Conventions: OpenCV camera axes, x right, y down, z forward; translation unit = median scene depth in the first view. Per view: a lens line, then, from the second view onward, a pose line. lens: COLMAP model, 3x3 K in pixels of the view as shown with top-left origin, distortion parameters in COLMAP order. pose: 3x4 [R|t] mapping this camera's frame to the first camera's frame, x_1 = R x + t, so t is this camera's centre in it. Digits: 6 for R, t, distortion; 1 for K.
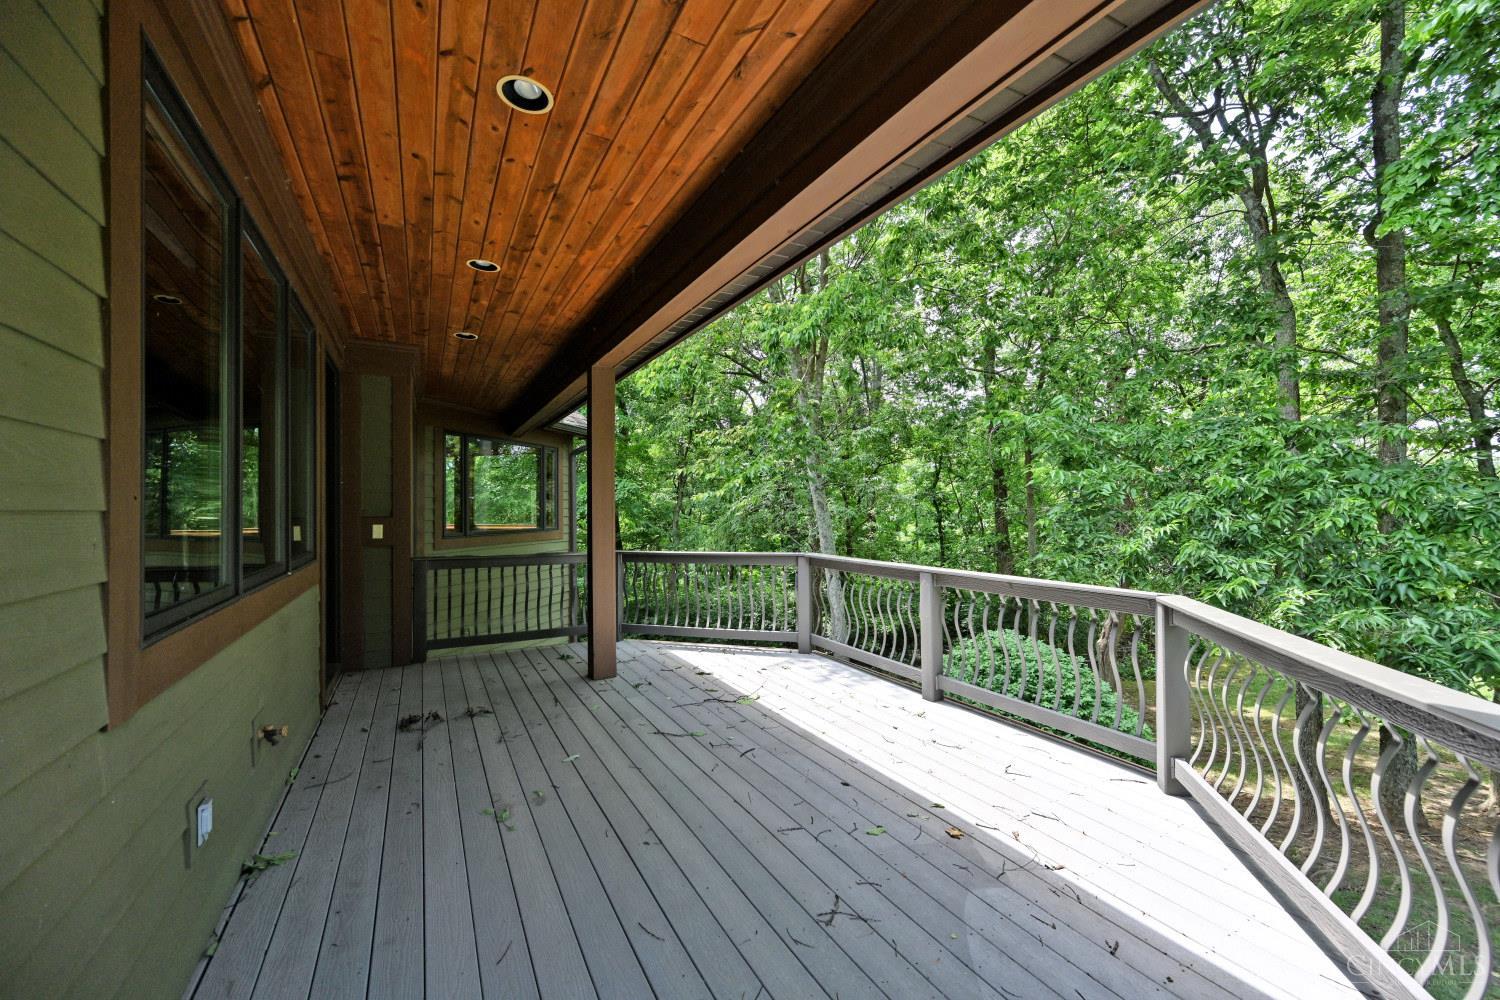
lens RADIAL K [[595.5, 0, 745.0], [0, 595.5, 504.6], [0, 0, 1]] dist [-0.000259, -0.000422]
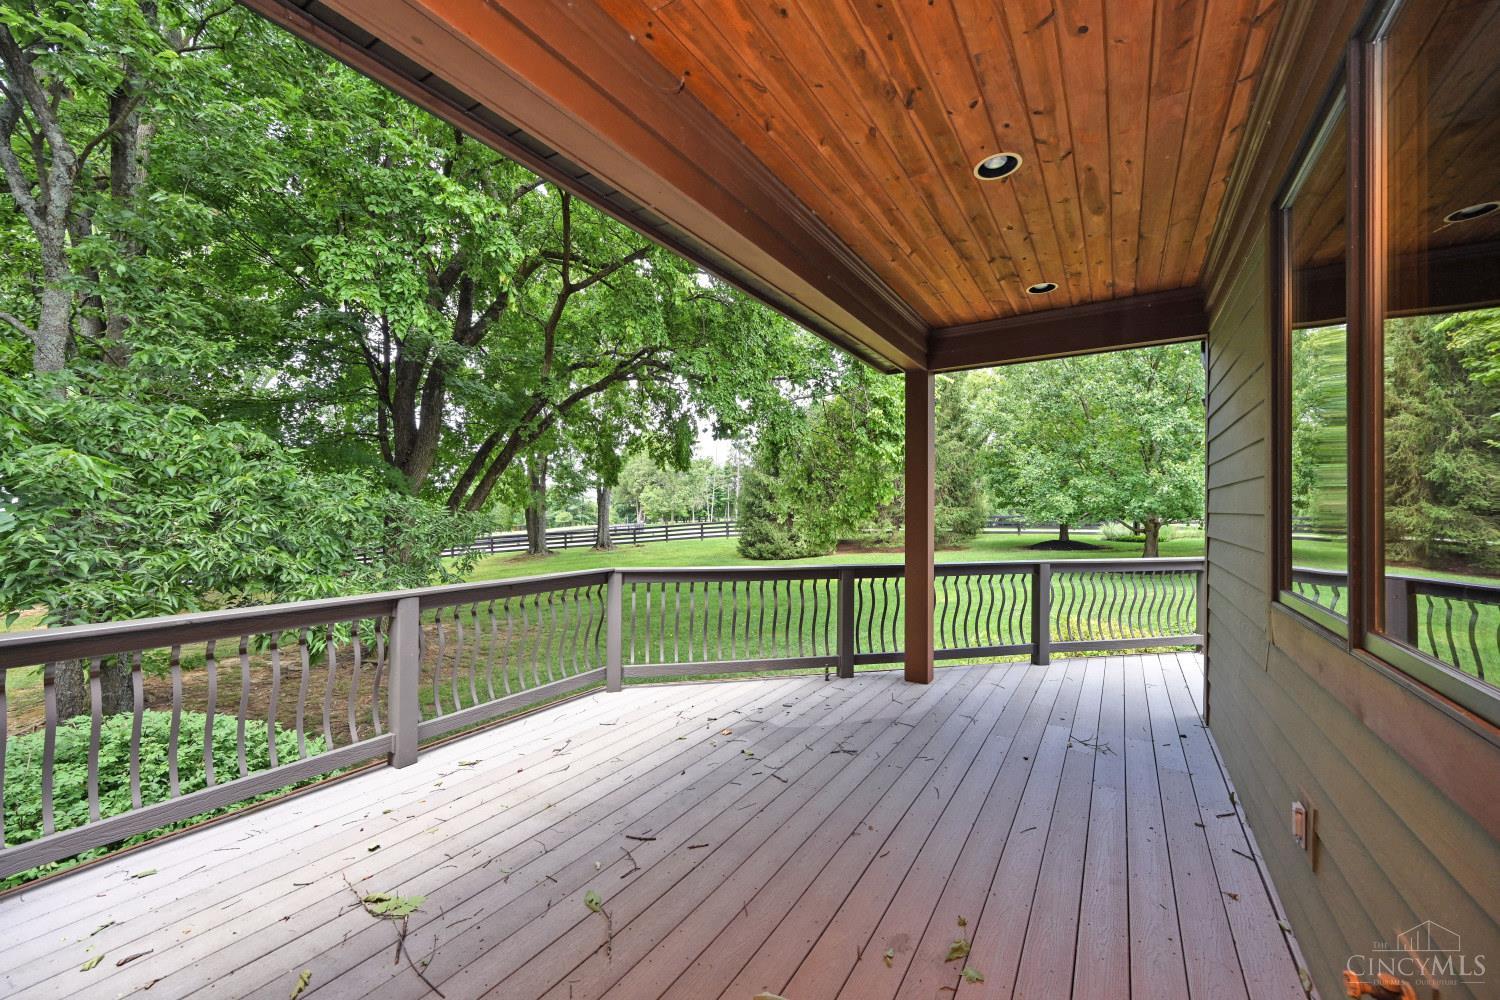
lens RADIAL K [[595.5, 0, 745.0], [0, 595.5, 505.7], [0, 0, 1]] dist [-0.000259, -0.000422]
pose [[-0.489810, 0.008161, 0.871791, -0.808185], [-0.006070, 0.999900, -0.012770, 0.005688], [-0.871808, -0.011547, -0.489711, 1.412217]]
